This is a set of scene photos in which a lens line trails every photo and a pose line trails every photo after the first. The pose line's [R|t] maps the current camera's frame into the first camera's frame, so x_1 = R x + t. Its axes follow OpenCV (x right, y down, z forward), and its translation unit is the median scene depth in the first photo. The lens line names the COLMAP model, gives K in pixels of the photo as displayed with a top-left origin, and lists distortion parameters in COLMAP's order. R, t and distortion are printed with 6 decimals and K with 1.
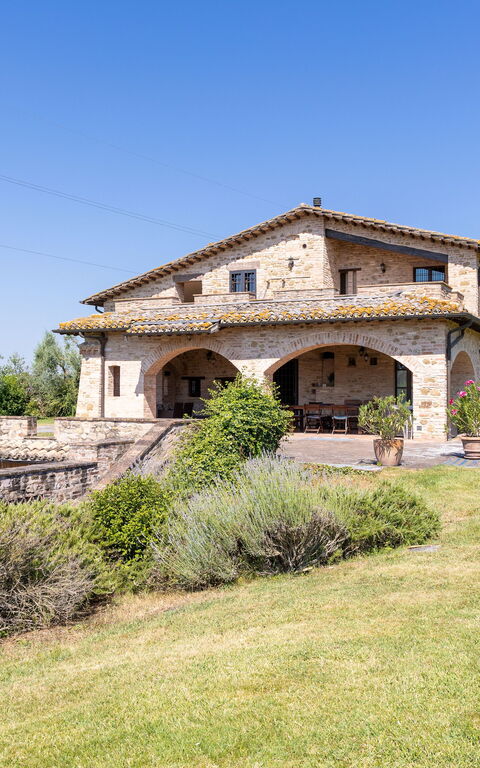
lens RADIAL K [[767.6, 0, 240.0], [0, 767.6, 384.0], [0, 0, 1]] dist [-0.007321, -0.006851]
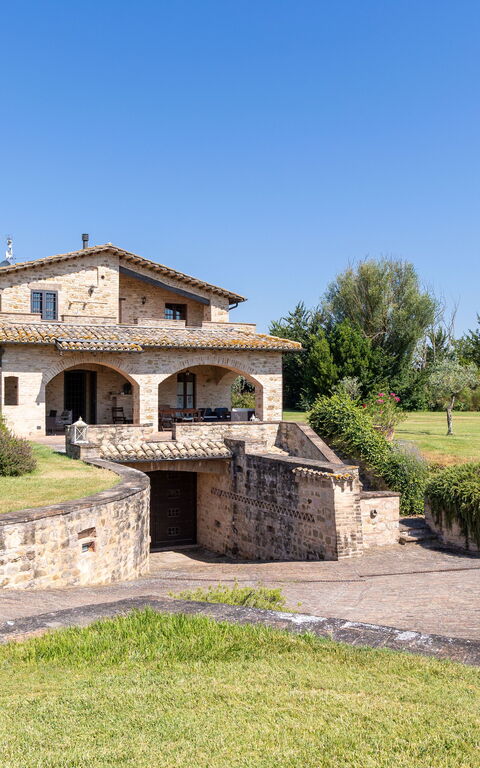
lens RADIAL K [[767.6, 0, 240.0], [0, 767.6, 384.0], [0, 0, 1]] dist [-0.007321, -0.006851]
pose [[0.621732, 0.004907, 0.783215, -0.791233], [-0.006092, 0.999980, -0.001428, -0.013764], [-0.783207, -0.003883, 0.621750, 0.094265]]
